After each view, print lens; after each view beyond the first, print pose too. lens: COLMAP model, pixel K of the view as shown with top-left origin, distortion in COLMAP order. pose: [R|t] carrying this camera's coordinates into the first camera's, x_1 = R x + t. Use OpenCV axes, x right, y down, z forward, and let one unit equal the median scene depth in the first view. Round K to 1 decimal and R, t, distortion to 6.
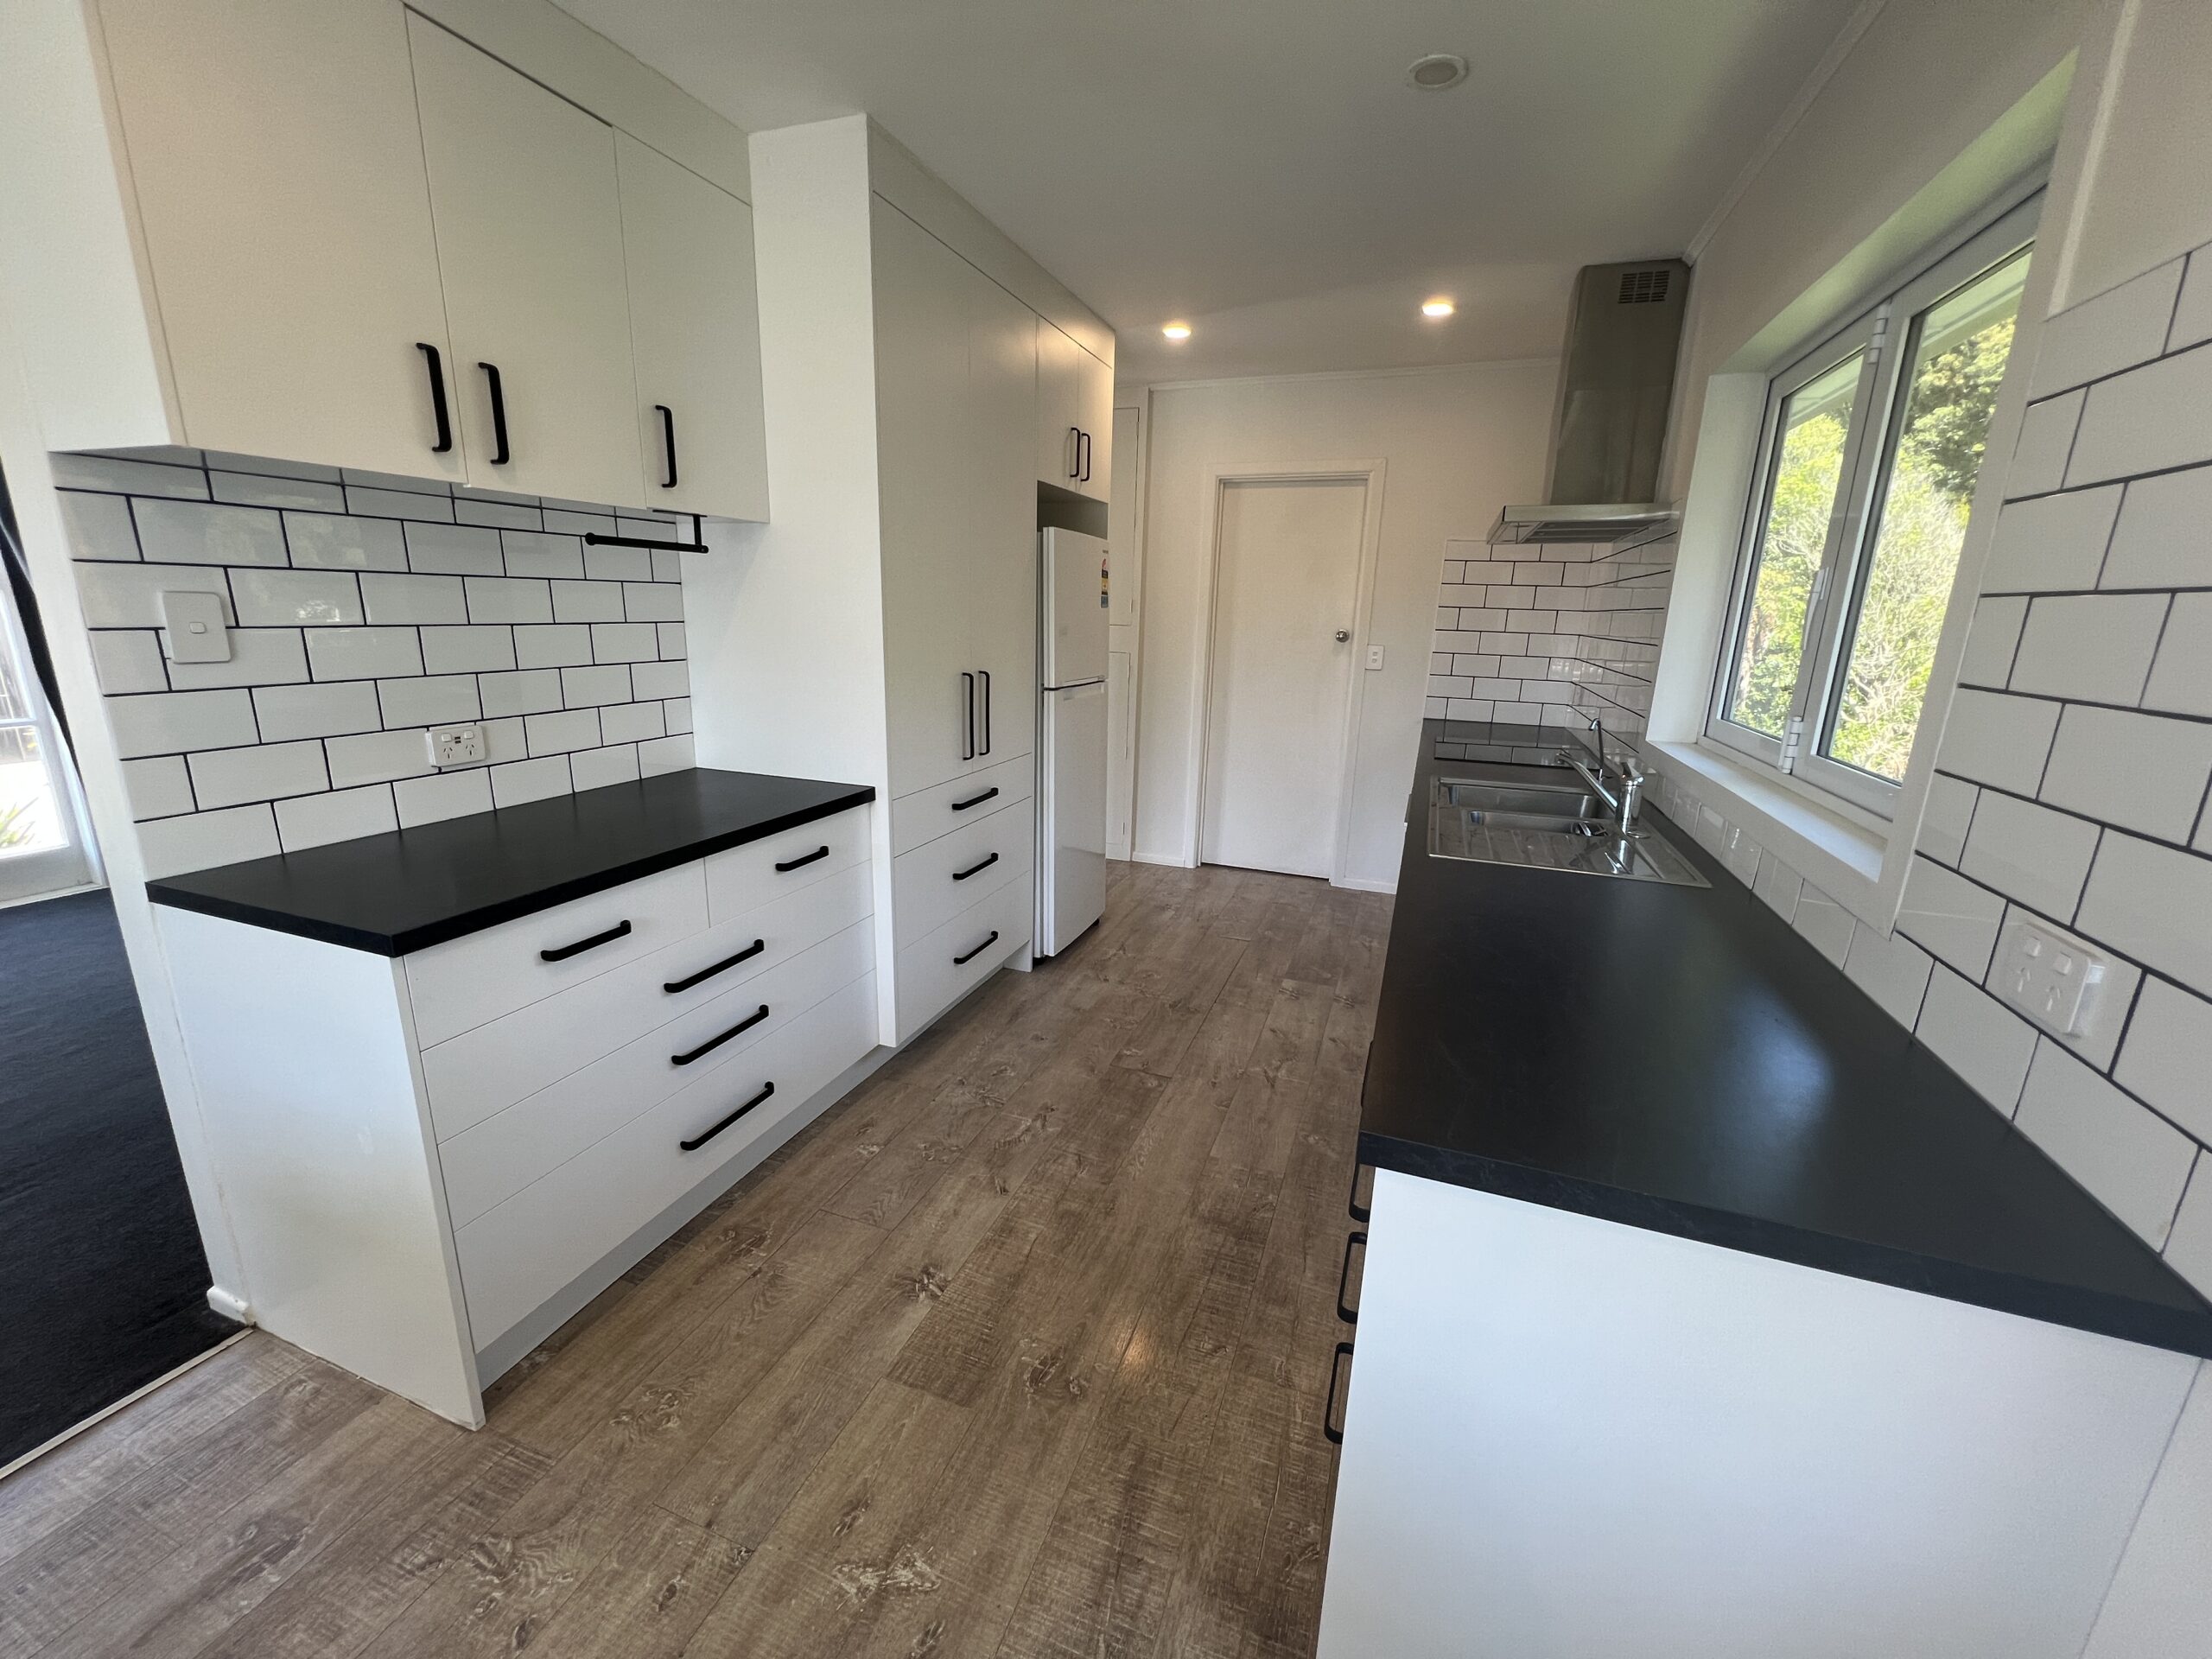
lens RADIAL K [[889.9, 0, 1098.2], [0, 889.9, 829.5], [0, 0, 1]] dist [0.000201, -0.000037]
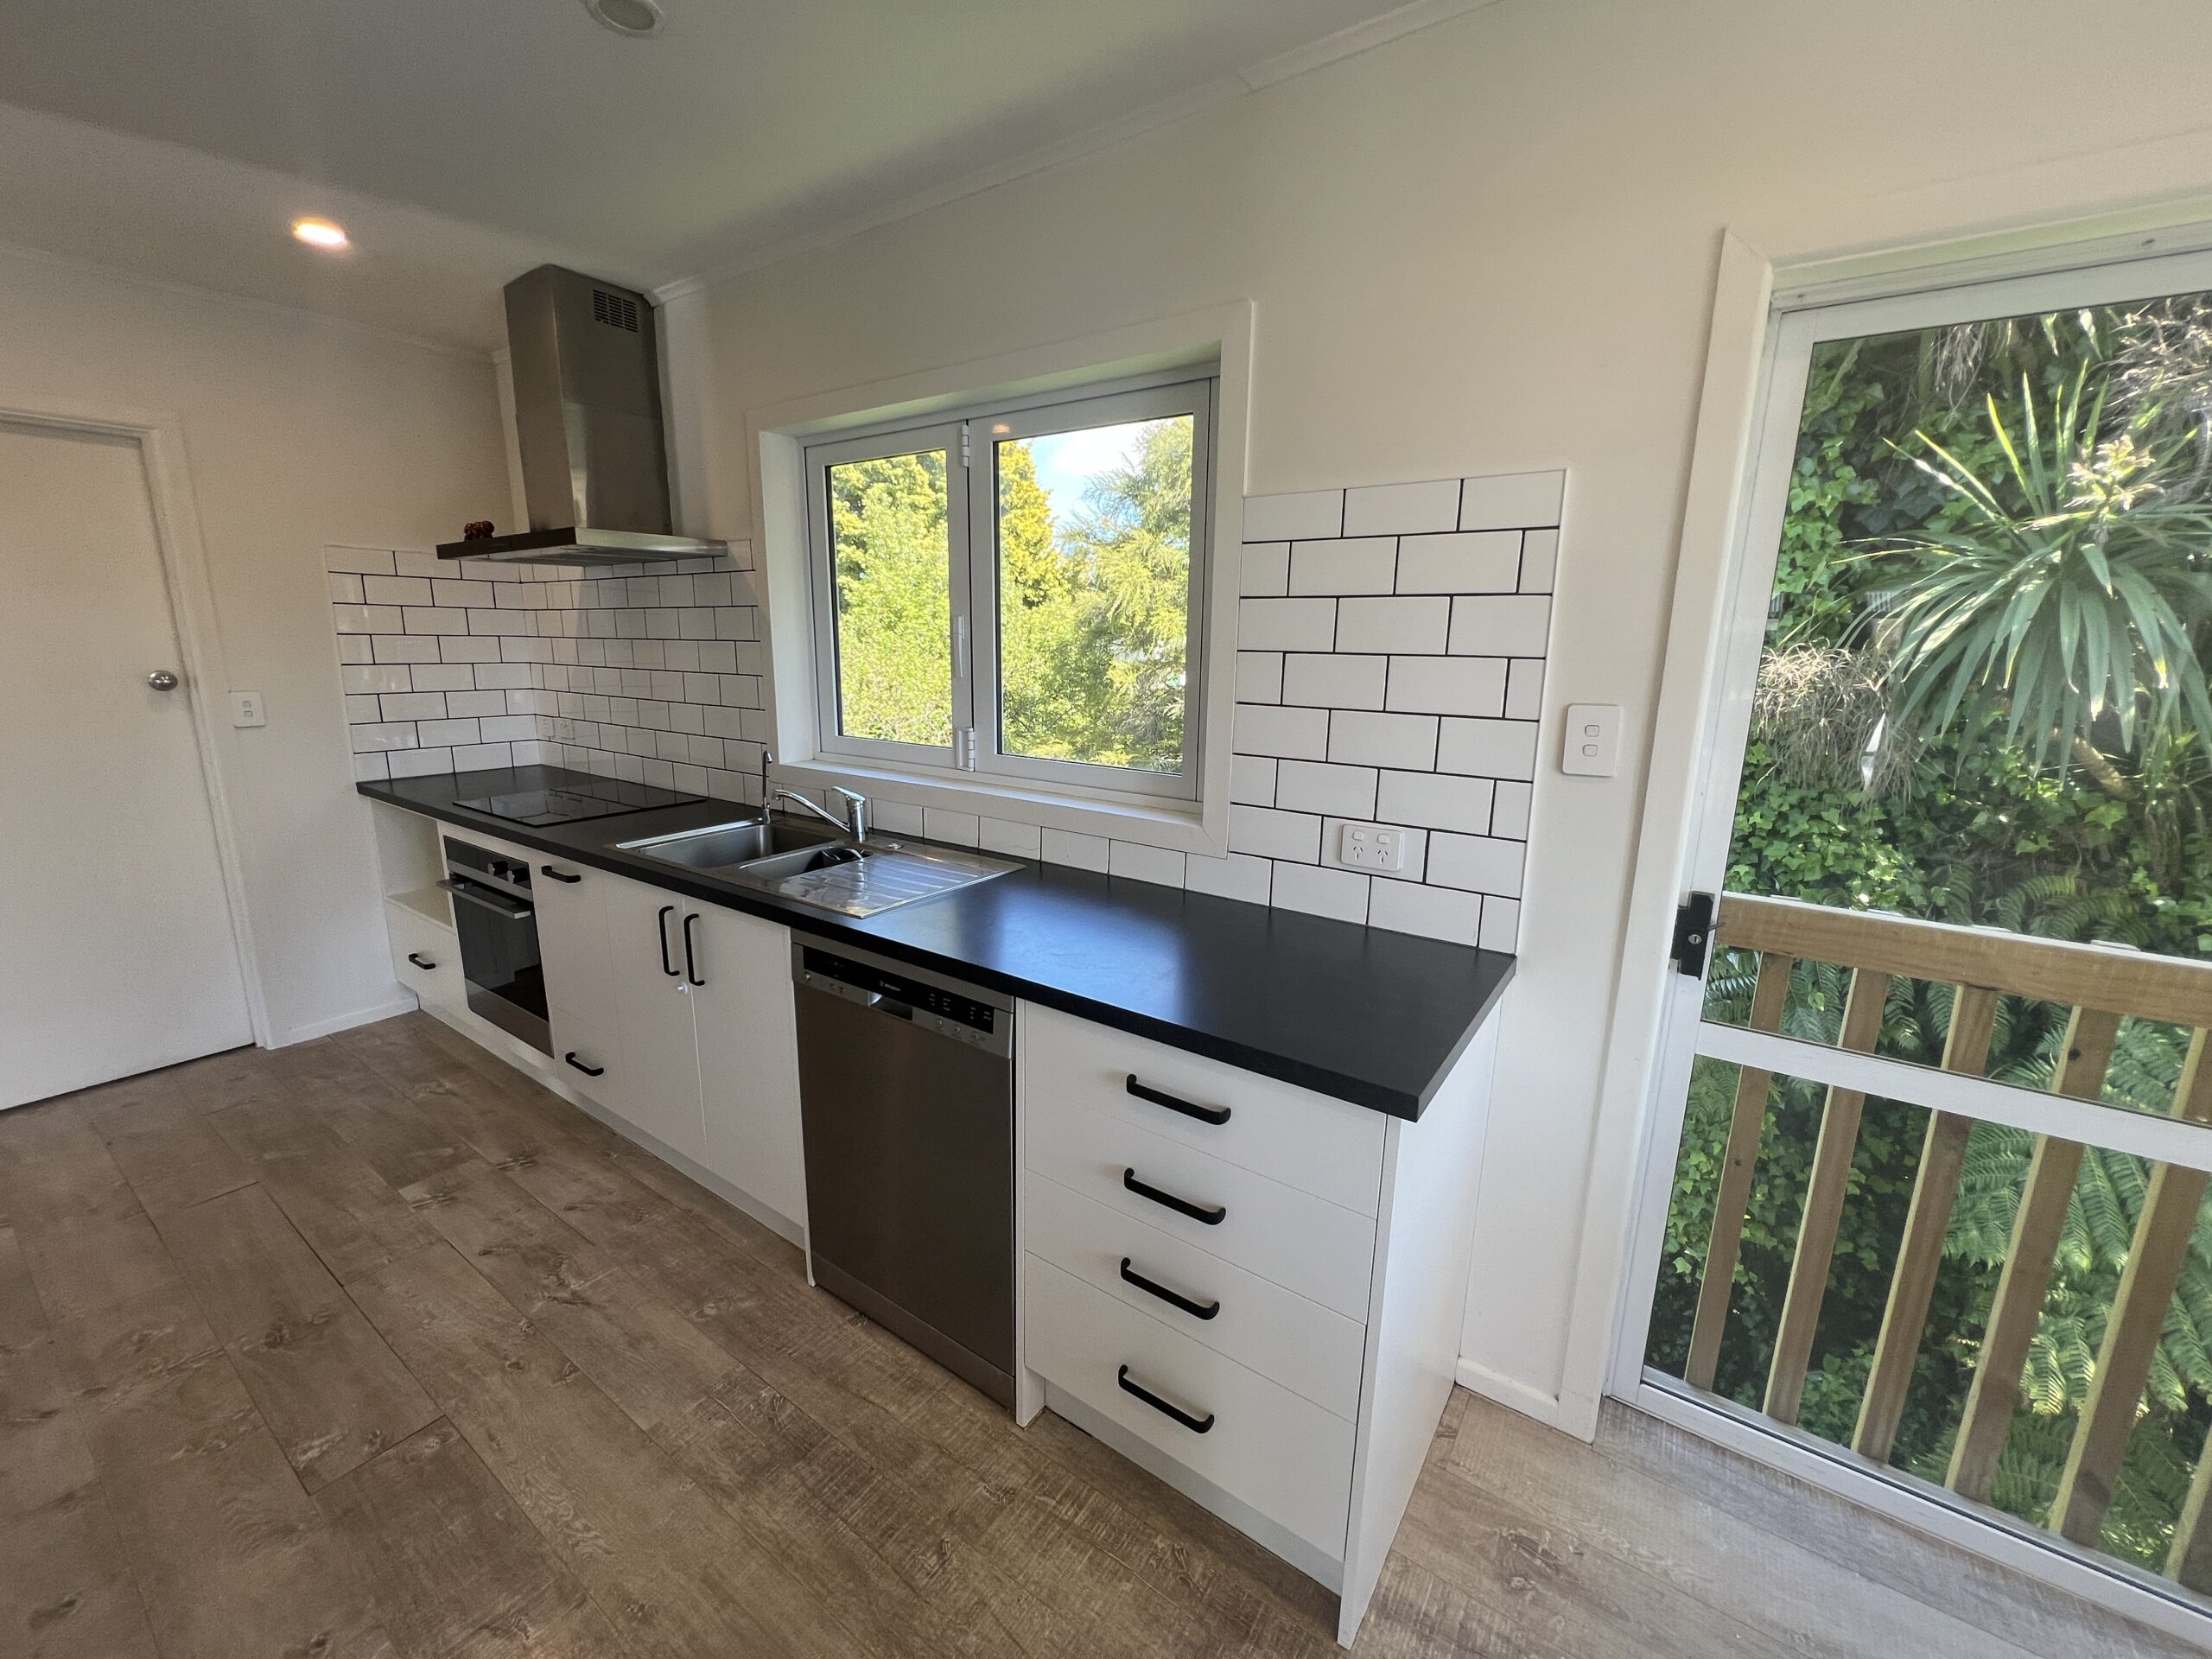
lens RADIAL K [[889.9, 0, 1097.4], [0, 889.9, 825.7], [0, 0, 1]] dist [0.000201, -0.000037]
pose [[0.243421, -0.224853, 0.943498, -0.259138], [0.230084, 0.958378, 0.169038, -0.098559], [-0.942236, 0.175936, 0.285024, 0.279517]]
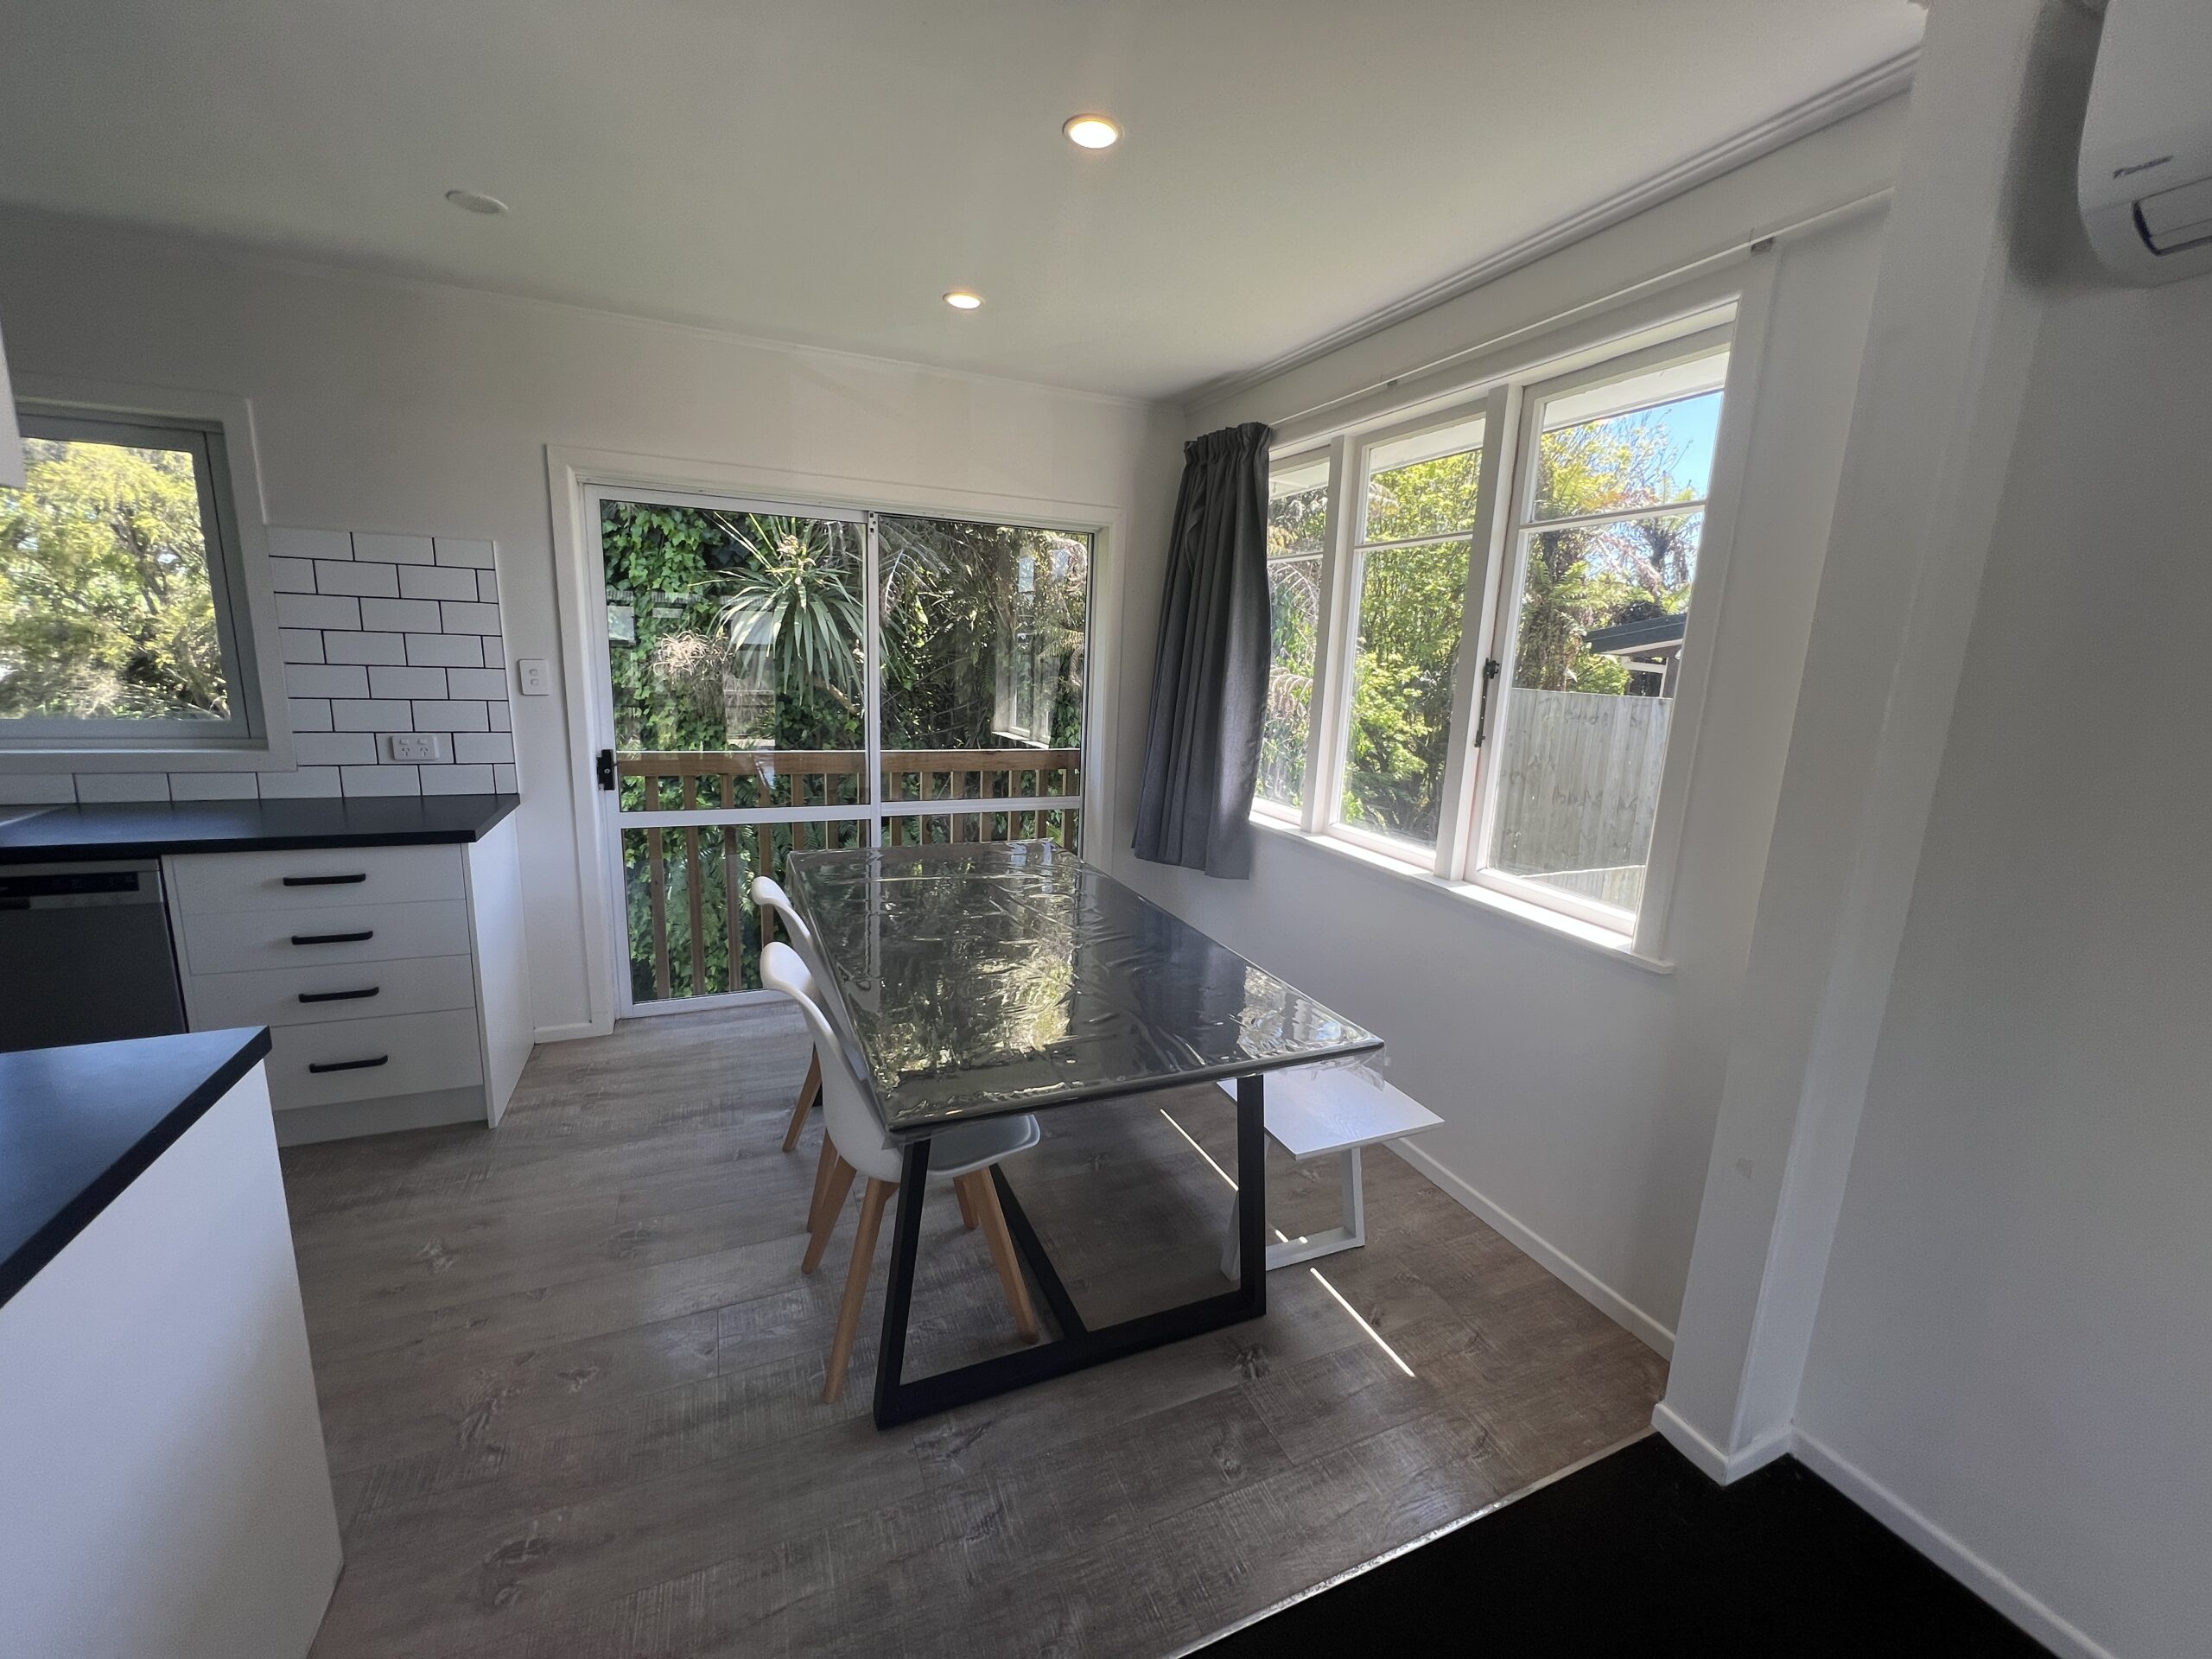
lens RADIAL K [[889.9, 0, 1102.1], [0, 889.9, 822.6], [0, 0, 1]] dist [0.000201, -0.000037]
pose [[-0.692831, -0.190687, 0.695430, -0.853916], [0.121267, 0.919857, 0.373039, -0.140597], [-0.710830, 0.342786, -0.614181, 0.366049]]
